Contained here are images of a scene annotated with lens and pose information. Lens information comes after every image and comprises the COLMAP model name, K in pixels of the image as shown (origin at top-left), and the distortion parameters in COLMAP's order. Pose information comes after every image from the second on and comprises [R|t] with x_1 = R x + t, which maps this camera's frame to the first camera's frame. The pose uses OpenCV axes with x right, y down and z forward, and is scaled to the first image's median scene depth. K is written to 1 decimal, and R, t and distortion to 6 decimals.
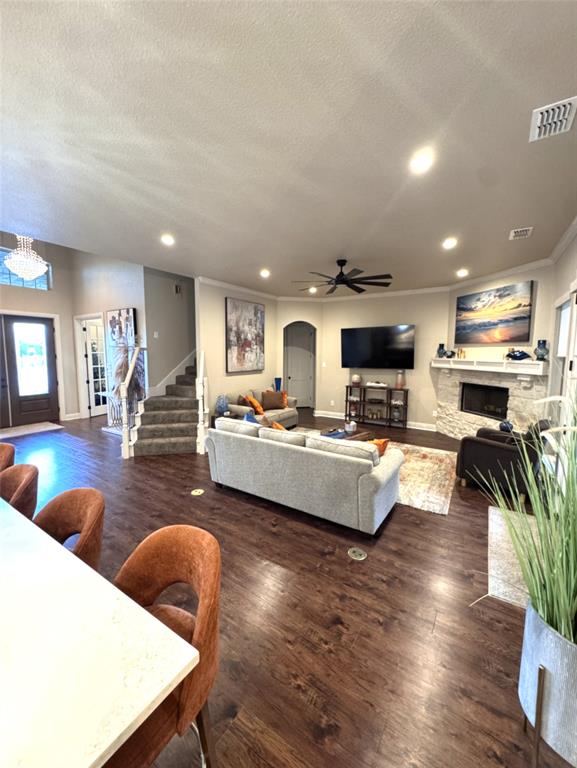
lens RADIAL K [[306.3, 0, 287.5], [0, 306.3, 382.6], [0, 0, 1]] dist [-0.002066, -0.000195]
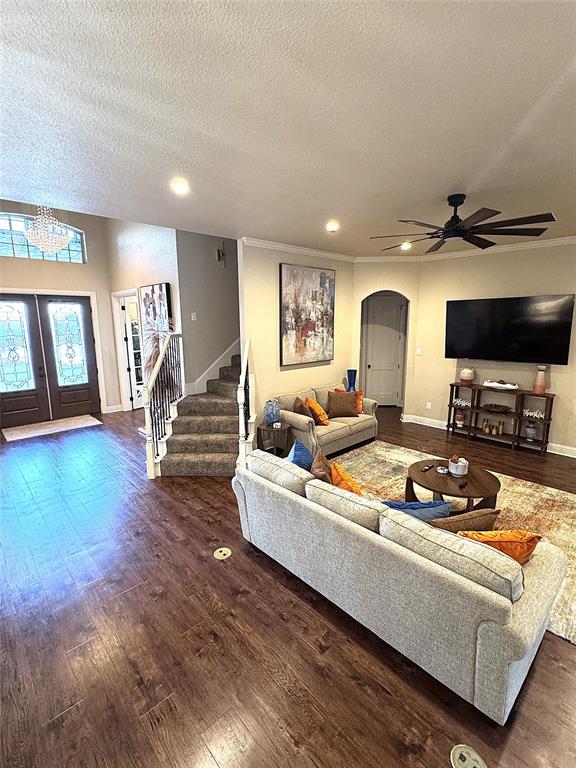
lens RADIAL K [[356.5, 0, 288.7], [0, 356.5, 385.2], [0, 0, 1]] dist [-0.003763, -0.000150]
pose [[0.974131, 0.029918, -0.223994, 0.017571], [-0.011491, 0.996473, 0.083124, -0.062458], [0.225691, -0.078400, 0.971039, 0.164279]]
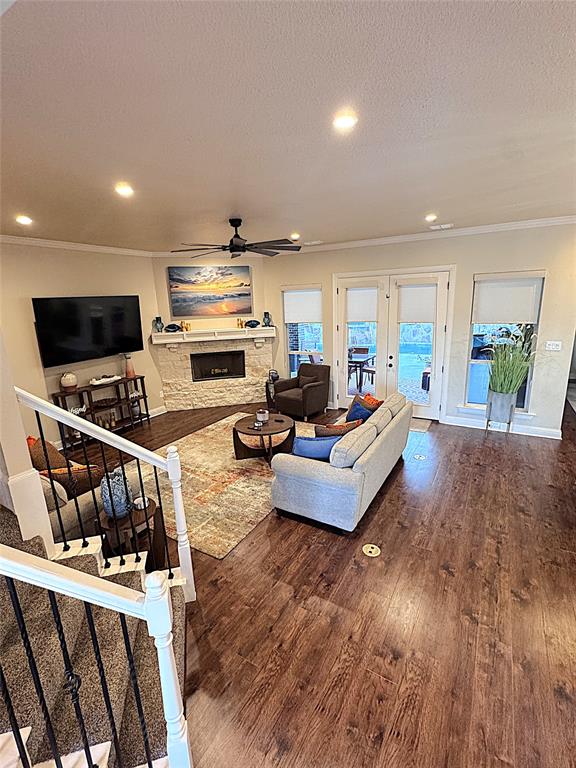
lens RADIAL K [[356.5, 0, 283.9], [0, 356.5, 382.4], [0, 0, 1]] dist [-0.003763, -0.000150]
pose [[-0.052297, -0.231880, 0.971337, -0.617217], [0.135107, 0.962083, 0.236945, -0.148257], [-0.989450, 0.143626, -0.018985, 0.720474]]
